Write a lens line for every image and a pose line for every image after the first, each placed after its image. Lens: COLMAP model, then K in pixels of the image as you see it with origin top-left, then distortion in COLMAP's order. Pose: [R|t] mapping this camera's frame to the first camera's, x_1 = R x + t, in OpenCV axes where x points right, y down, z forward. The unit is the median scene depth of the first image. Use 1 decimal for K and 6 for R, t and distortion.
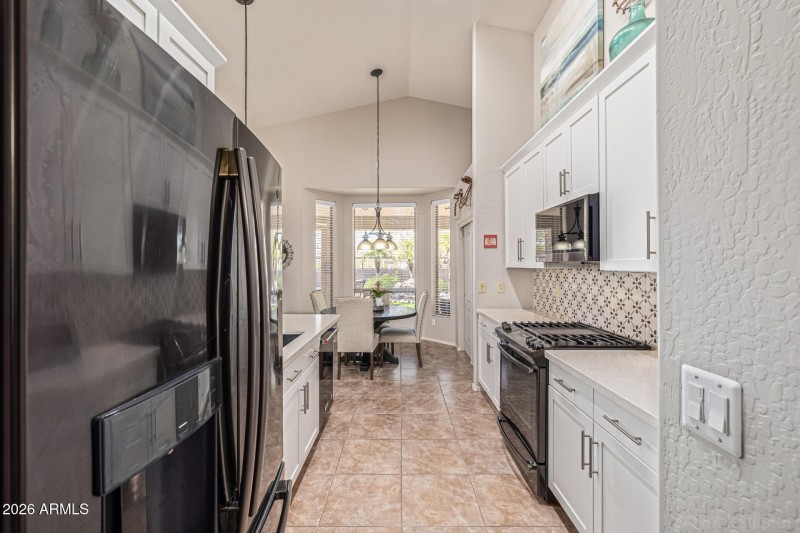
lens RADIAL K [[340.5, 0, 400.0], [0, 340.5, 266.5], [0, 0, 1]] dist [0.000118, 0.000020]
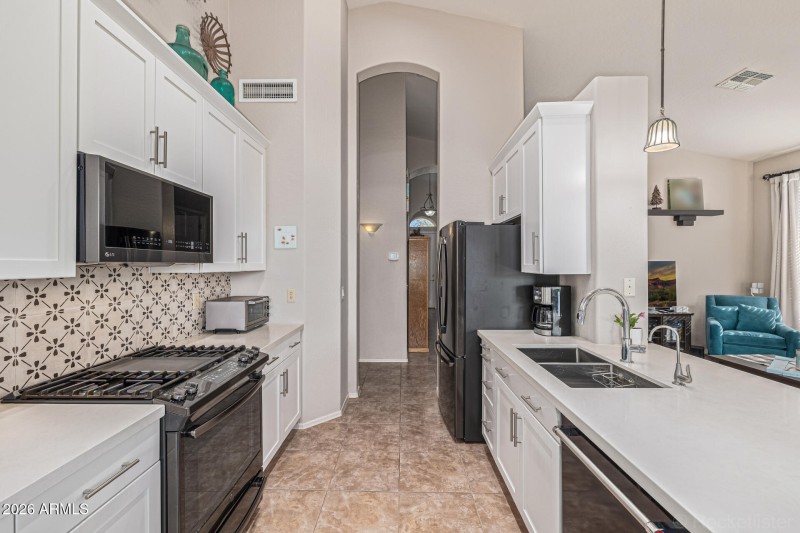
lens RADIAL K [[340.5, 0, 400.0], [0, 340.5, 266.5], [0, 0, 1]] dist [0.000118, 0.000020]
pose [[-0.999989, 0.002531, 0.004065, -0.003805], [0.002568, 0.999954, 0.009230, -0.013126], [-0.004041, 0.009241, -0.999949, 1.821612]]
